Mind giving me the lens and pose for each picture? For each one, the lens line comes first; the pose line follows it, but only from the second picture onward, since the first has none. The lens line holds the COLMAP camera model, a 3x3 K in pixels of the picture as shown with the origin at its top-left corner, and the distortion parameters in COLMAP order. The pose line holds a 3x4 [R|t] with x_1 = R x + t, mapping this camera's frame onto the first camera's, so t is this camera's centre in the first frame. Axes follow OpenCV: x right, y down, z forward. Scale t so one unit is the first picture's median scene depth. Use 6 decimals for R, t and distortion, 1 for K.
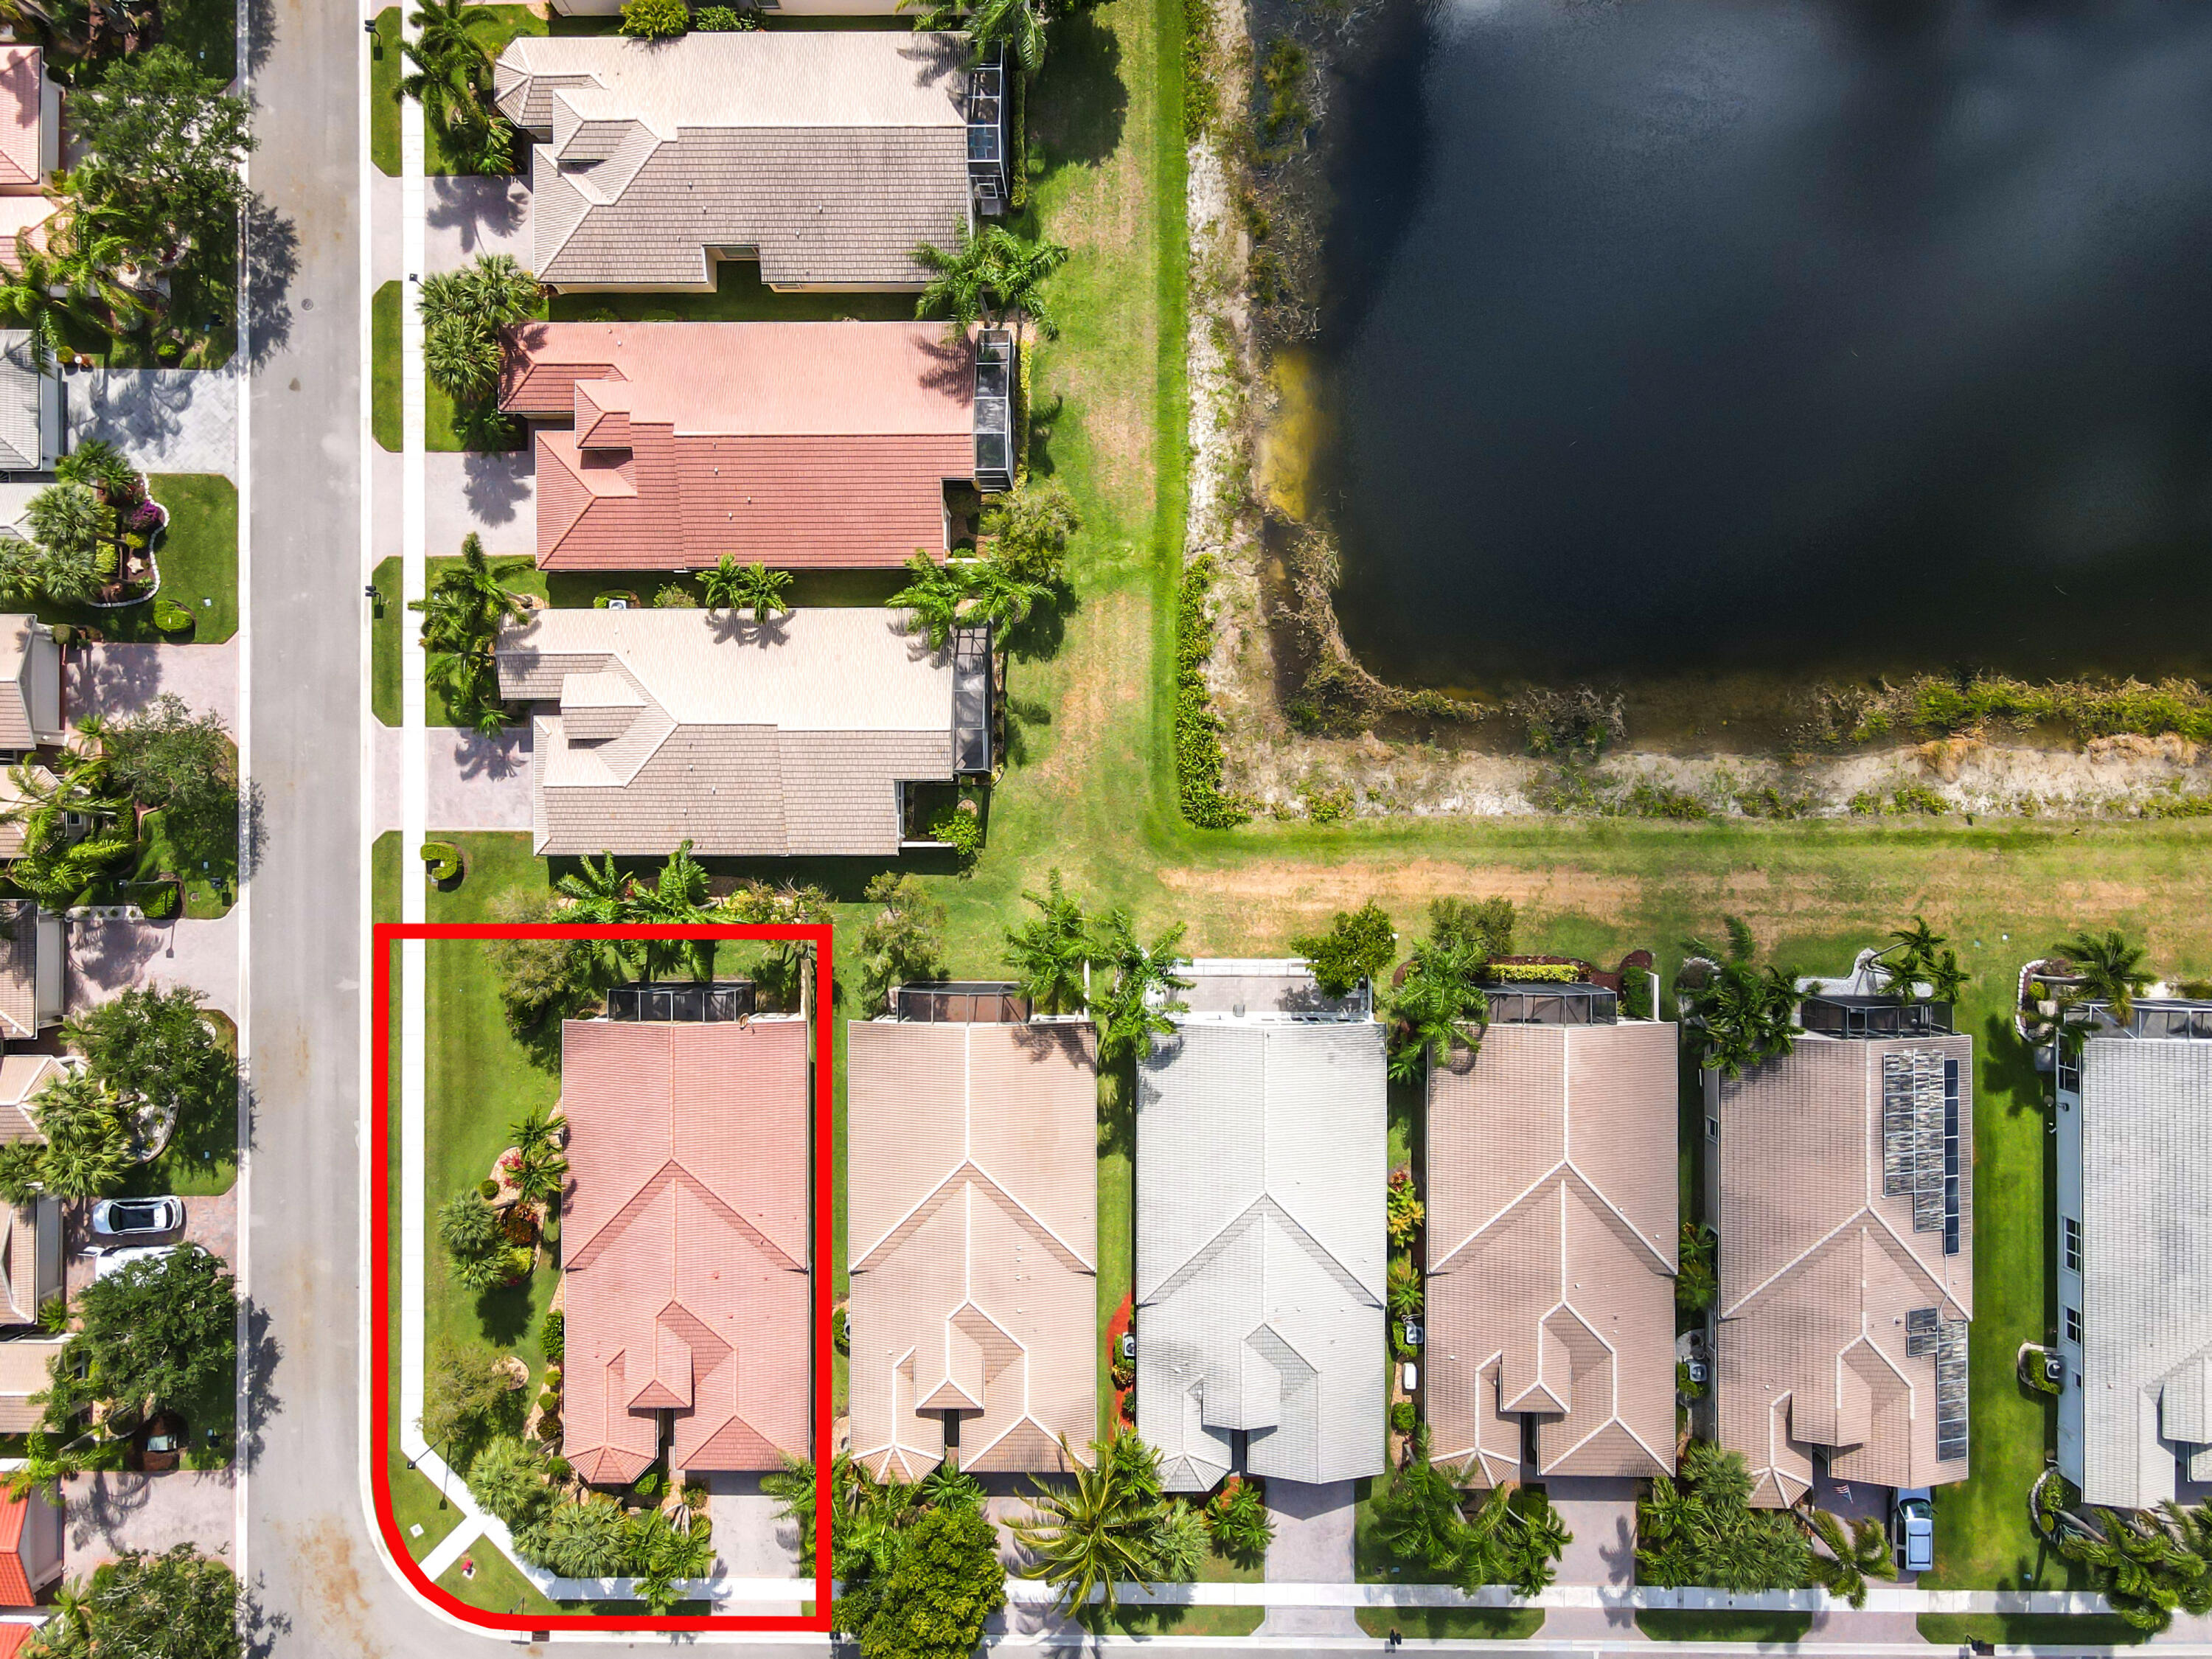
lens RADIAL K [[1585.7, 0, 1106.0], [0, 1585.7, 829.5], [0, 0, 1]] dist [0.004927, 0.006745]
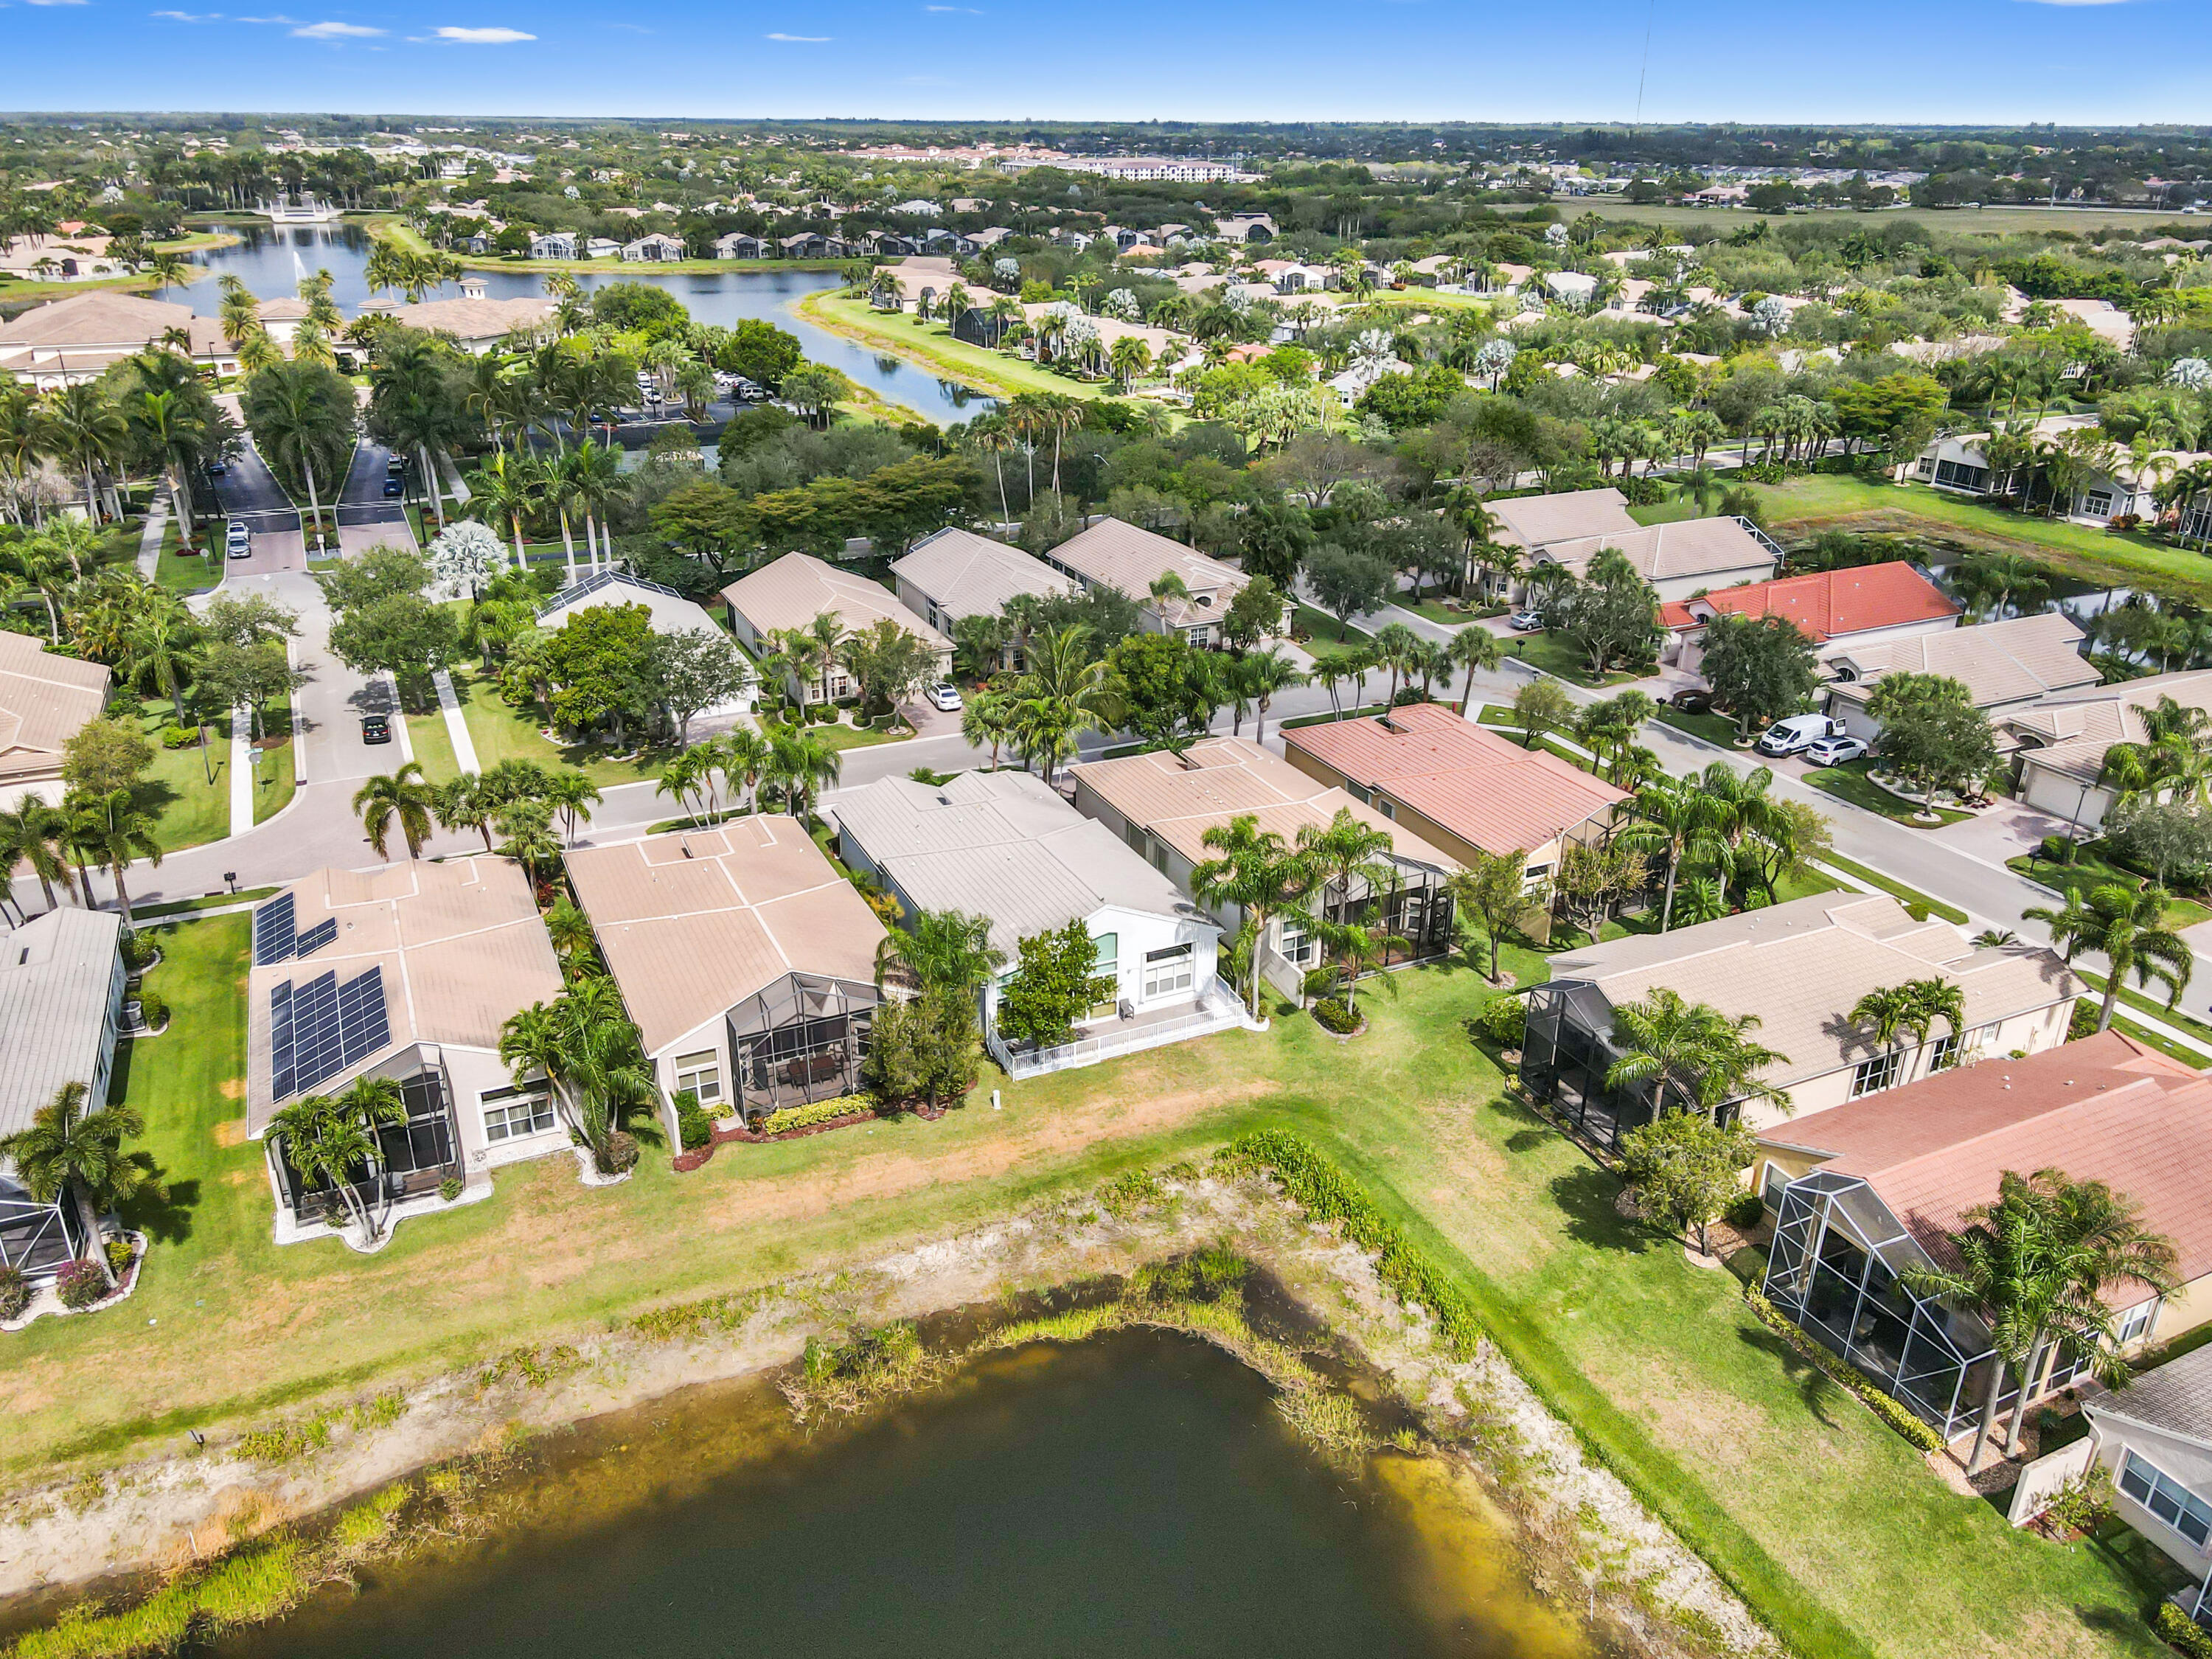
lens RADIAL K [[1585.7, 0, 1106.0], [0, 1585.7, 829.5], [0, 0, 1]] dist [0.004927, 0.006745]
pose [[-0.903846, 0.181796, -0.387315, 0.416962], [-0.427854, -0.388028, 0.816318, -0.563887], [-0.001886, 0.903540, 0.428500, 0.513743]]
